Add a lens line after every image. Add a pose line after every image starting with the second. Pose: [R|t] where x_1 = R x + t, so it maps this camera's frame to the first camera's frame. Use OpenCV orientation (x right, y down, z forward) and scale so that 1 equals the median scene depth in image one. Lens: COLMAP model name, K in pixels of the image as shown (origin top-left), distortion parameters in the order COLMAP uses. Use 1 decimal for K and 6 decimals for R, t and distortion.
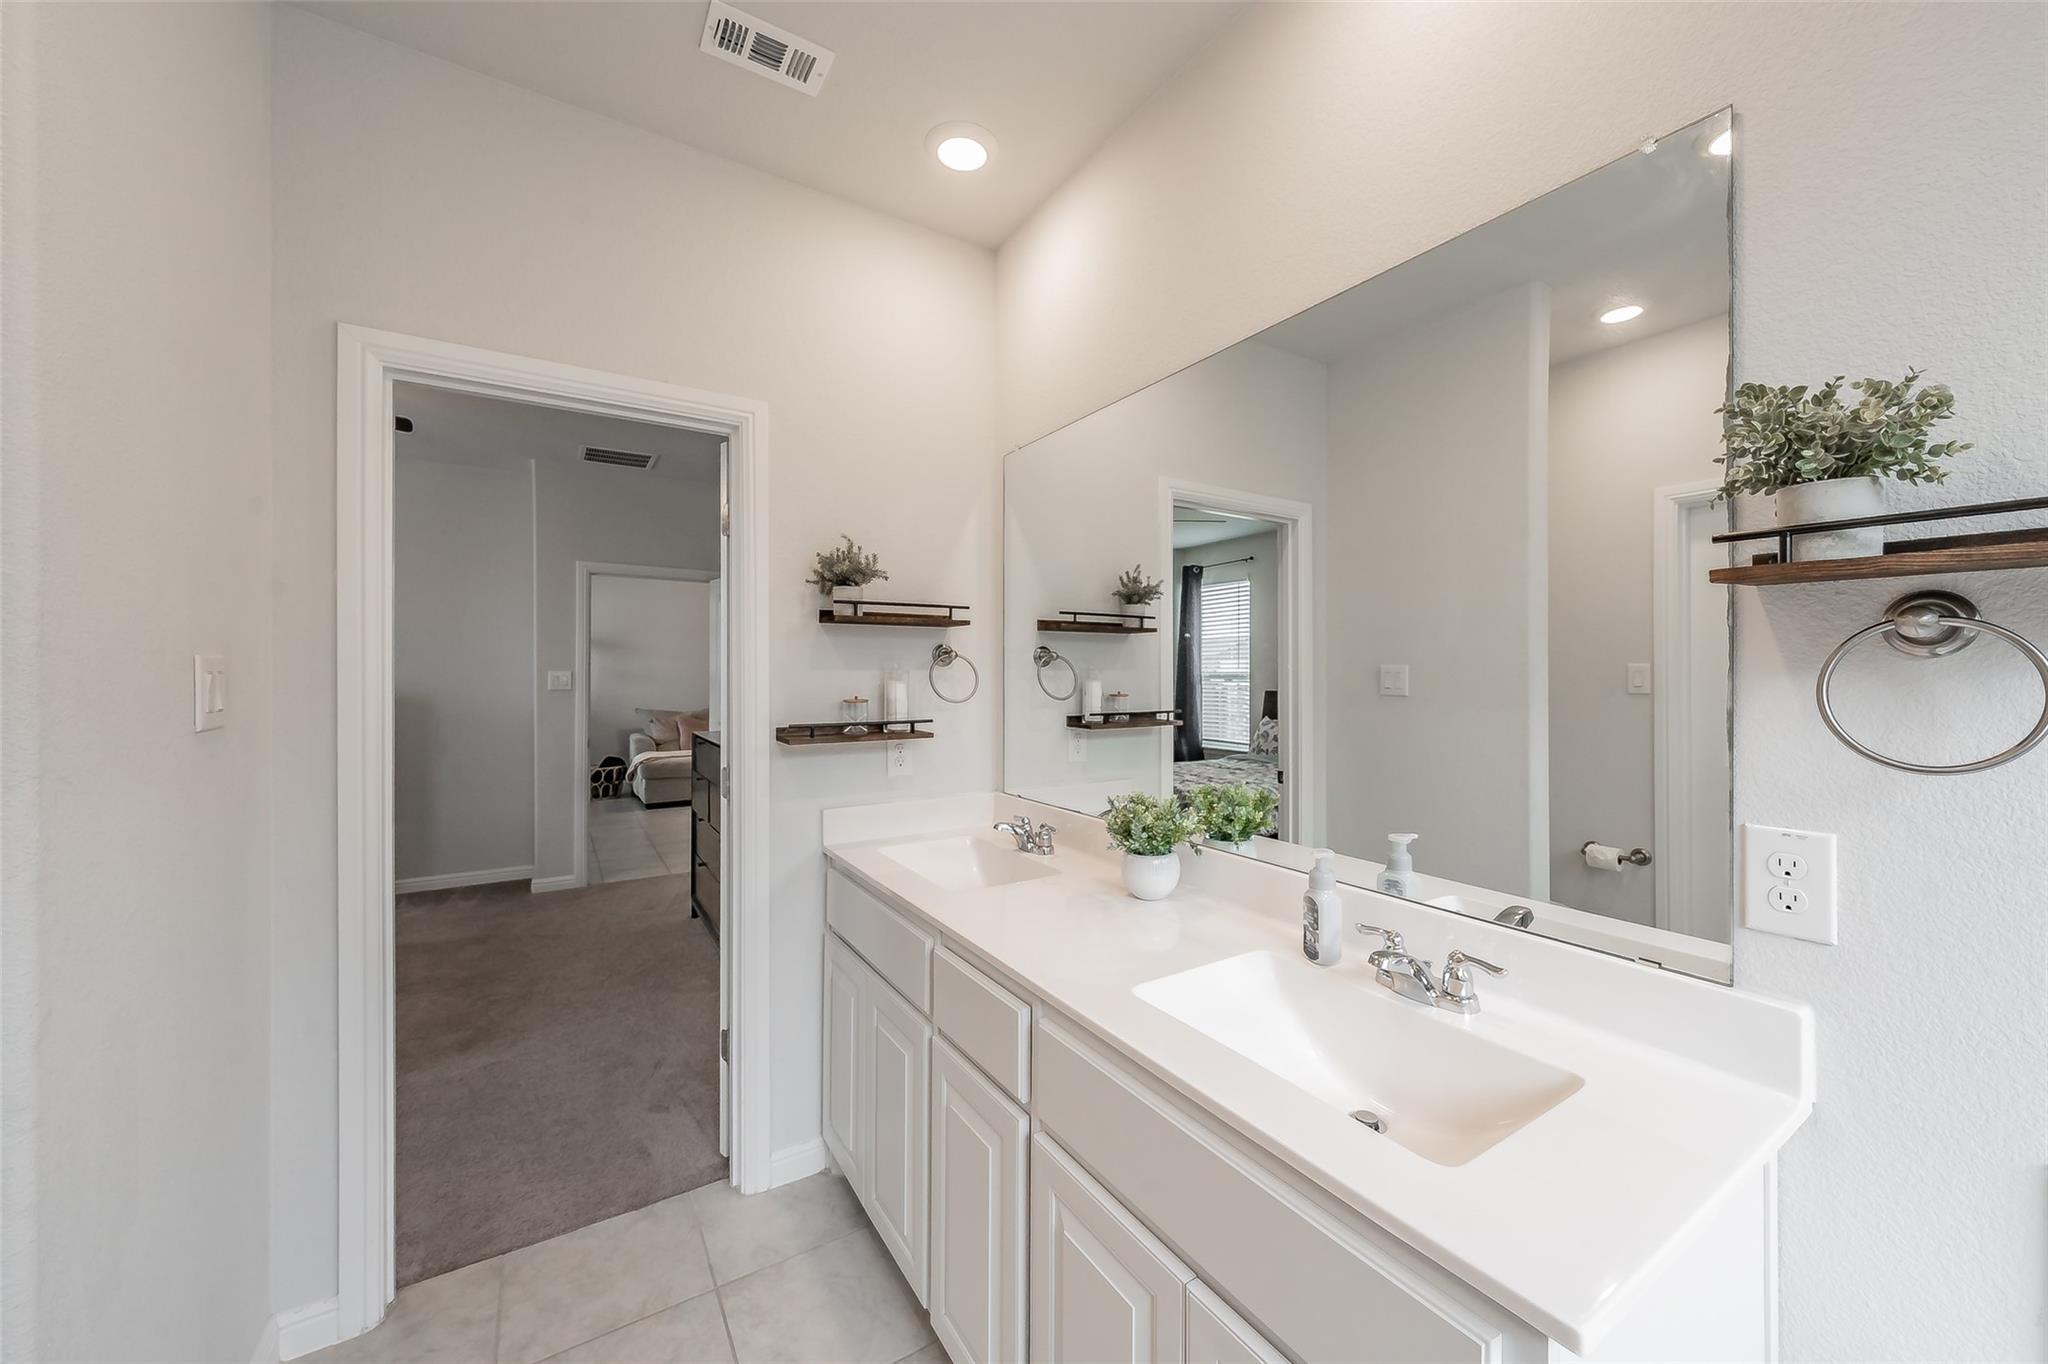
lens RADIAL K [[753.0, 0, 1027.5], [0, 753.0, 677.4], [0, 0, 1]] dist [0.000030, 0.000000]
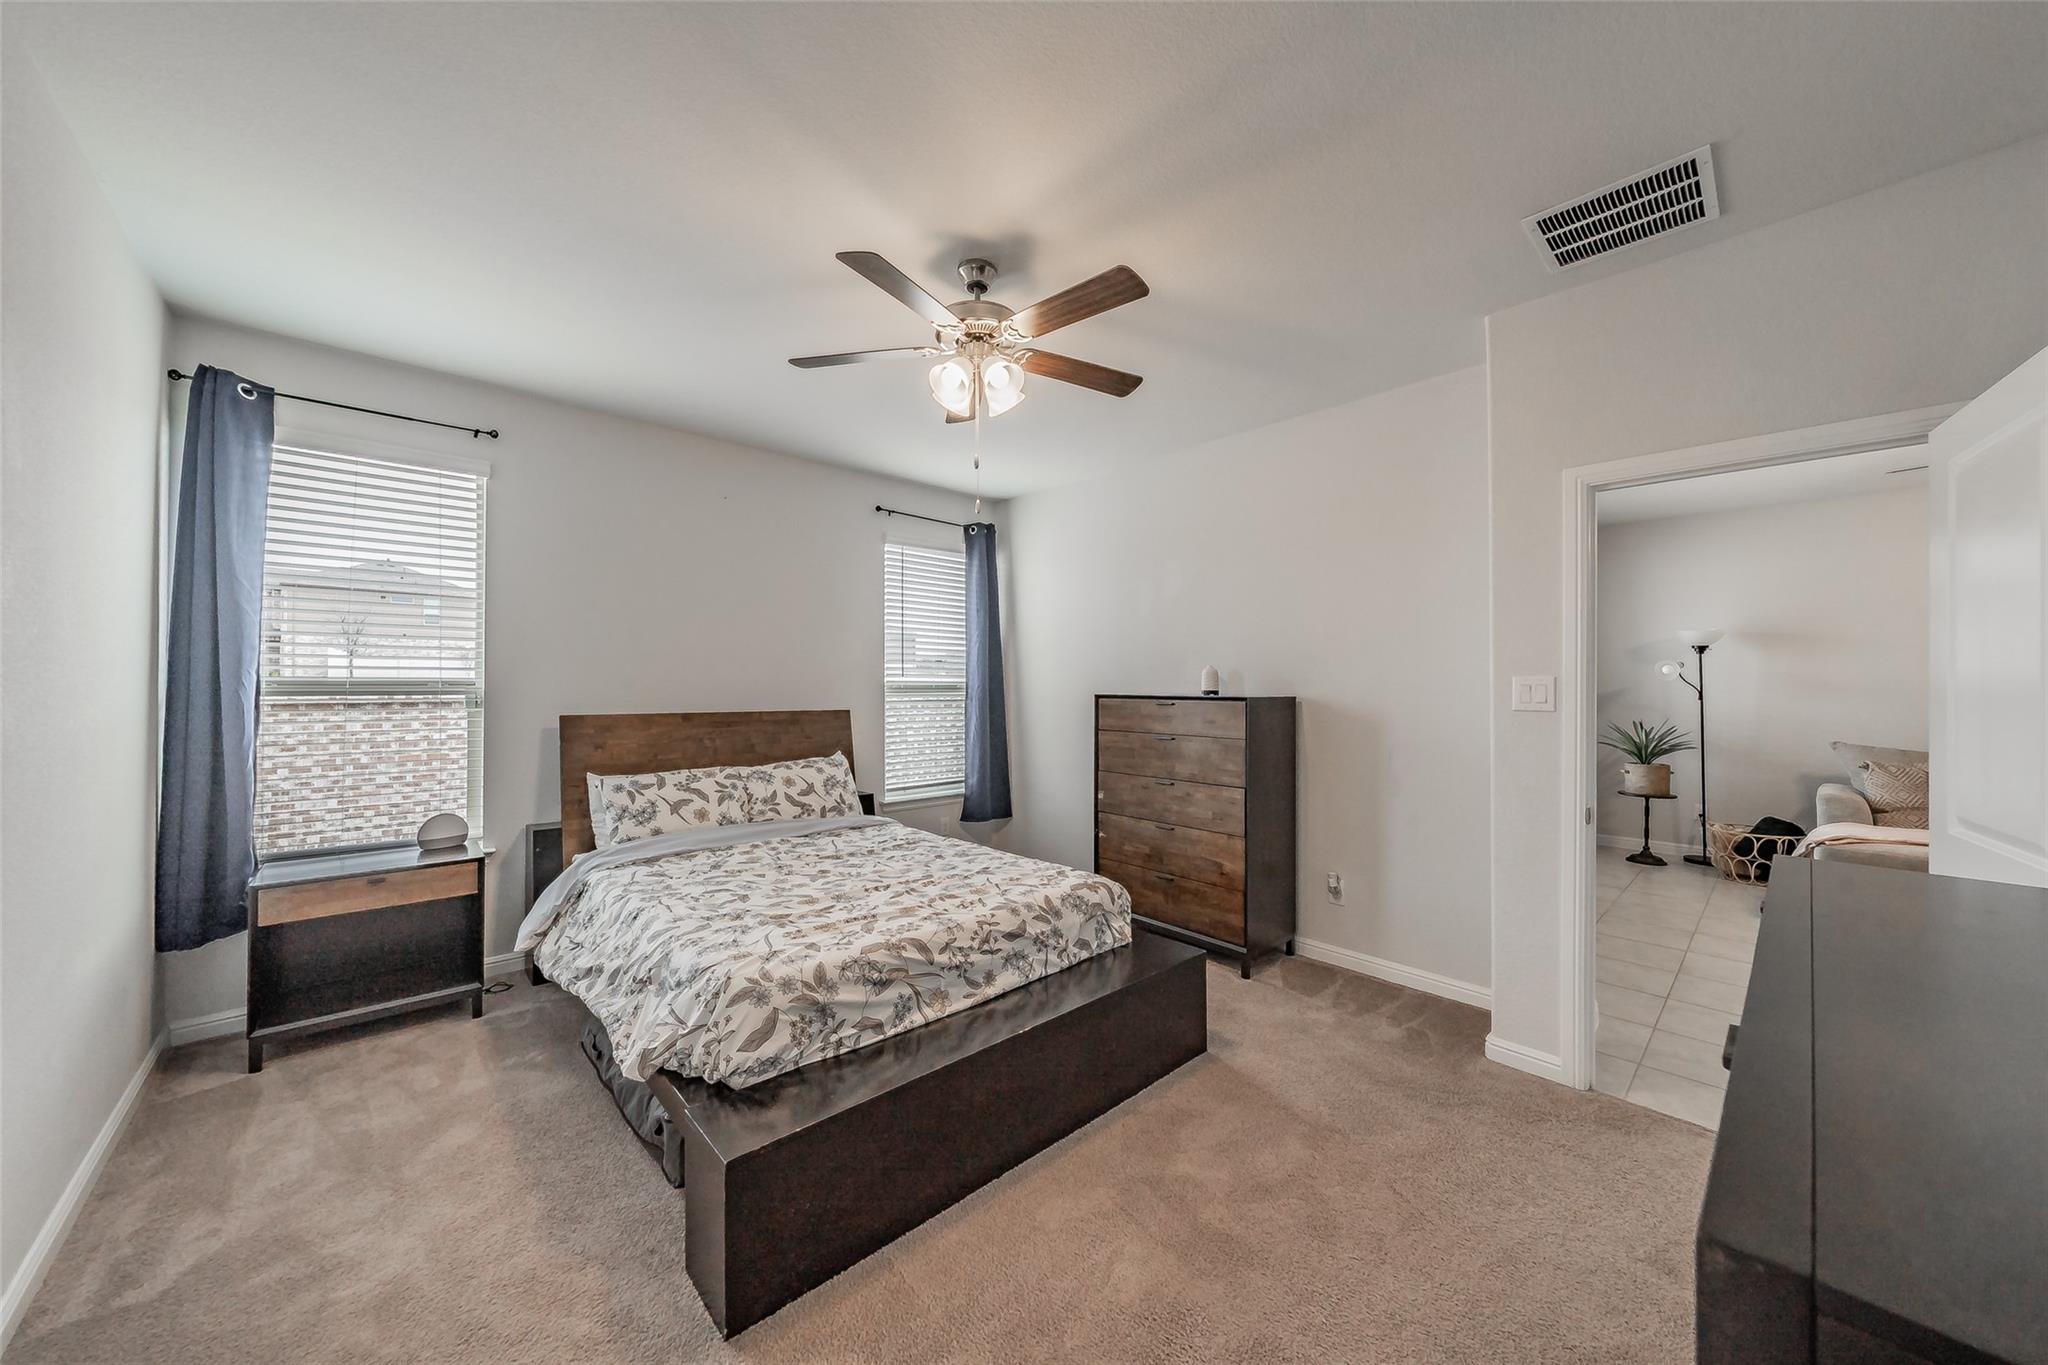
lens RADIAL K [[721.3, 0, 1025.9], [0, 721.3, 684.6], [0, 0, 1]] dist [0.000188, -0.000024]
pose [[0.193770, -0.005764, -0.981030, -0.094299], [-0.002547, 0.999976, -0.006379, 0.001520], [0.981044, 0.003735, 0.193751, 0.290198]]
